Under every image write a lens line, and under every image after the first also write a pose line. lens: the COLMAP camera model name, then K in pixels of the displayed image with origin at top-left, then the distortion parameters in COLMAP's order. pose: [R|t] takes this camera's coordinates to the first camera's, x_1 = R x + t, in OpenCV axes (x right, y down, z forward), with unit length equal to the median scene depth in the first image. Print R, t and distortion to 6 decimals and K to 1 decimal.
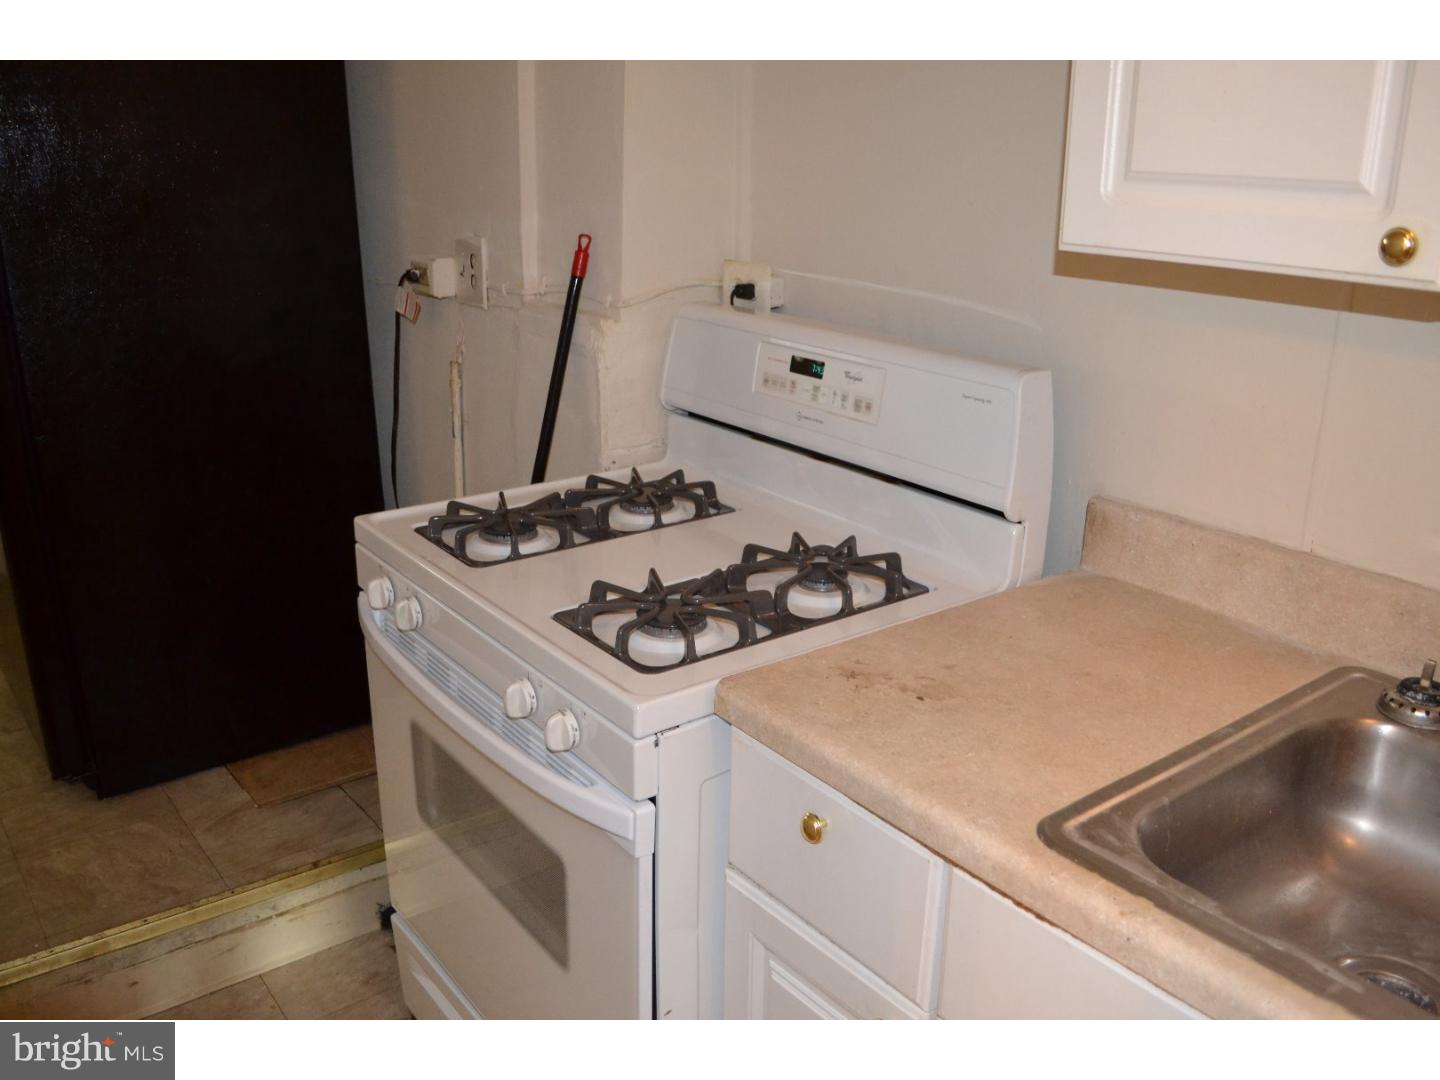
lens RADIAL K [[1207.3, 0, 723.1], [0, 1207.3, 547.4], [0, 0, 1]] dist [-0.076525, 0.010090]
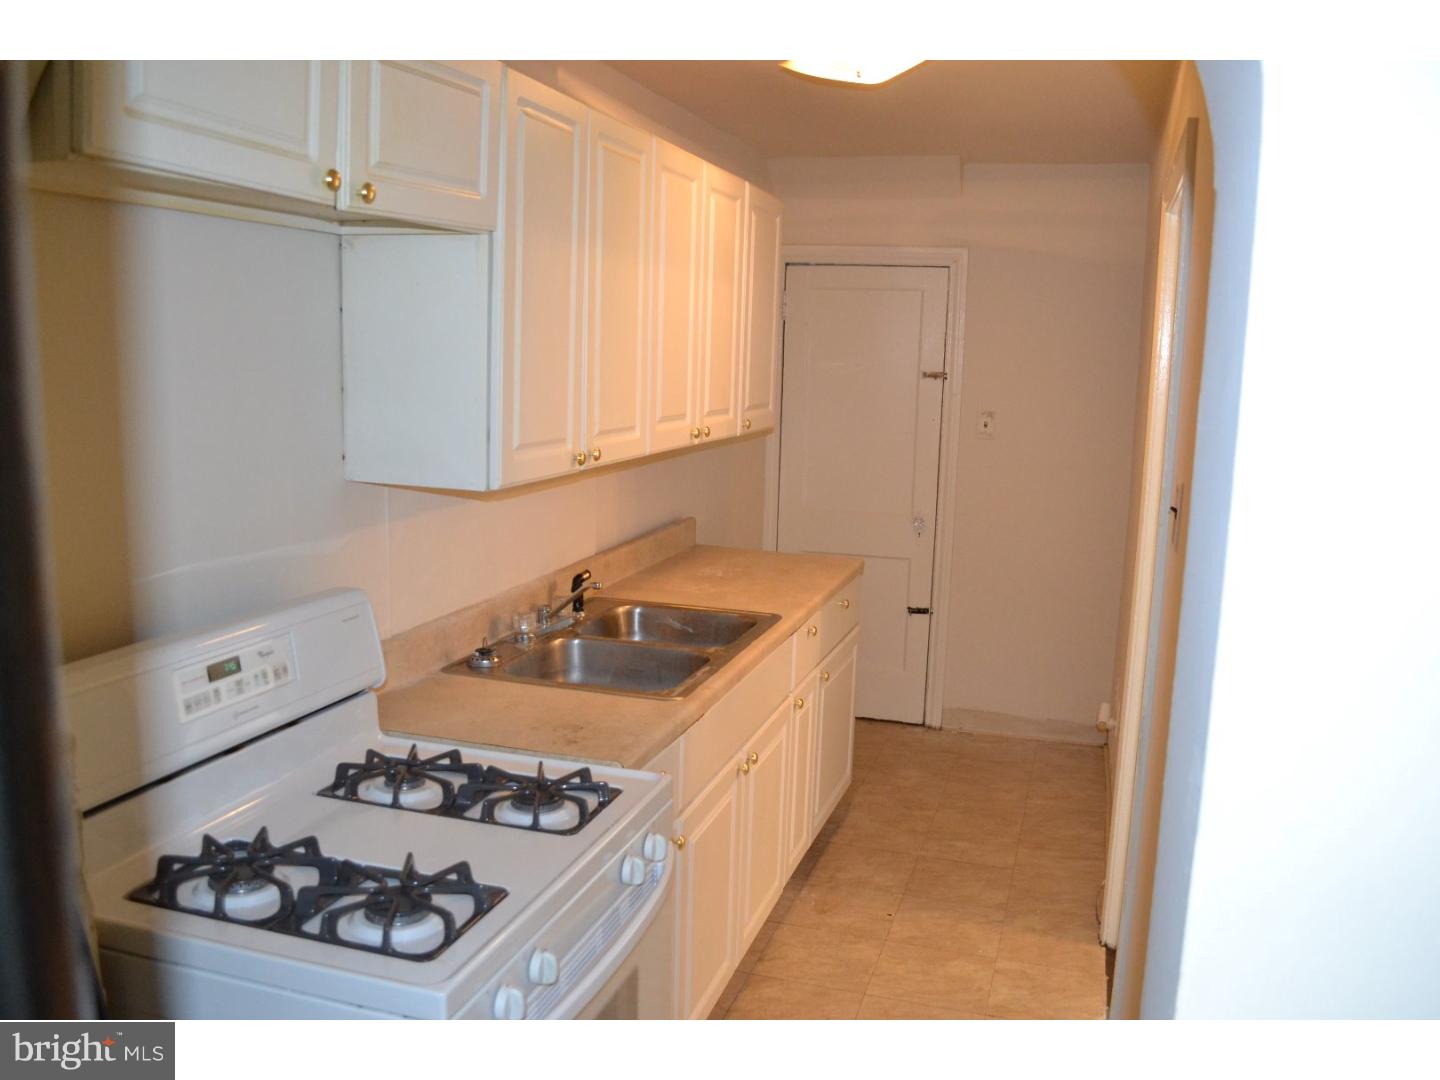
lens RADIAL K [[1207.3, 0, 723.1], [0, 1207.3, 547.4], [0, 0, 1]] dist [-0.076525, 0.010090]
pose [[-0.587388, -0.158672, 0.793598, -1.375774], [0.227402, 0.908727, 0.350005, -0.718280], [-0.776700, 0.386055, -0.497693, 1.639565]]
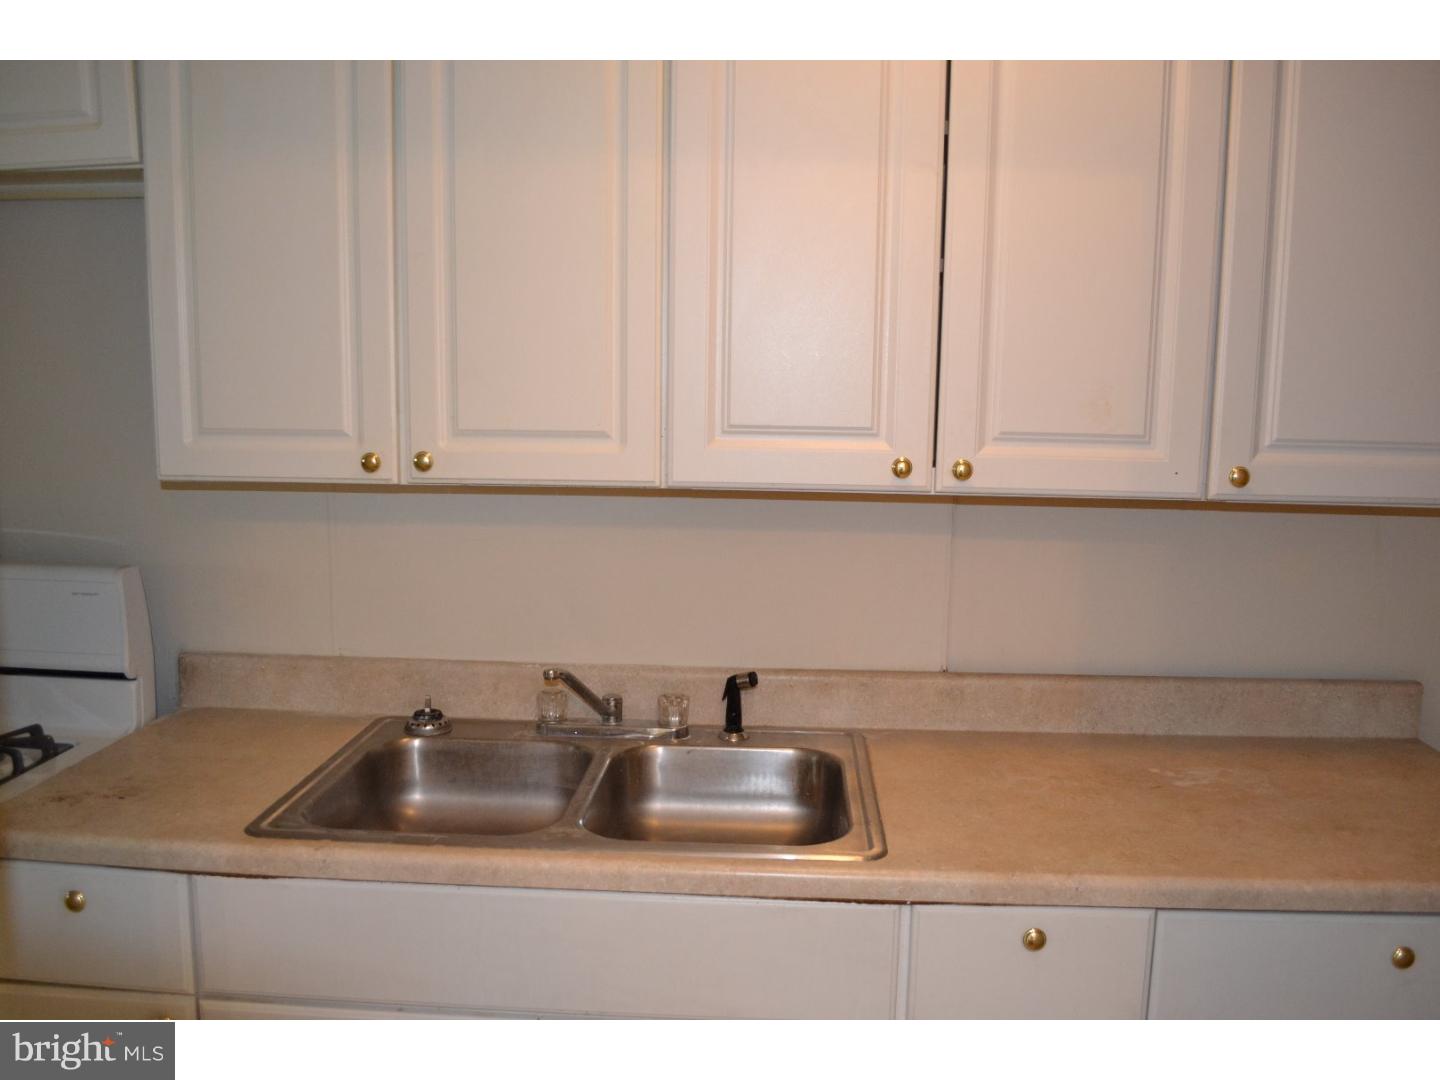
lens RADIAL K [[1207.3, 0, 723.1], [0, 1207.3, 547.4], [0, 0, 1]] dist [-0.076525, 0.010090]
pose [[0.649176, -0.107486, 0.753006, -0.384311], [0.236971, 0.969276, -0.065939, 0.099281], [-0.722783, 0.221247, 0.654702, -0.469051]]
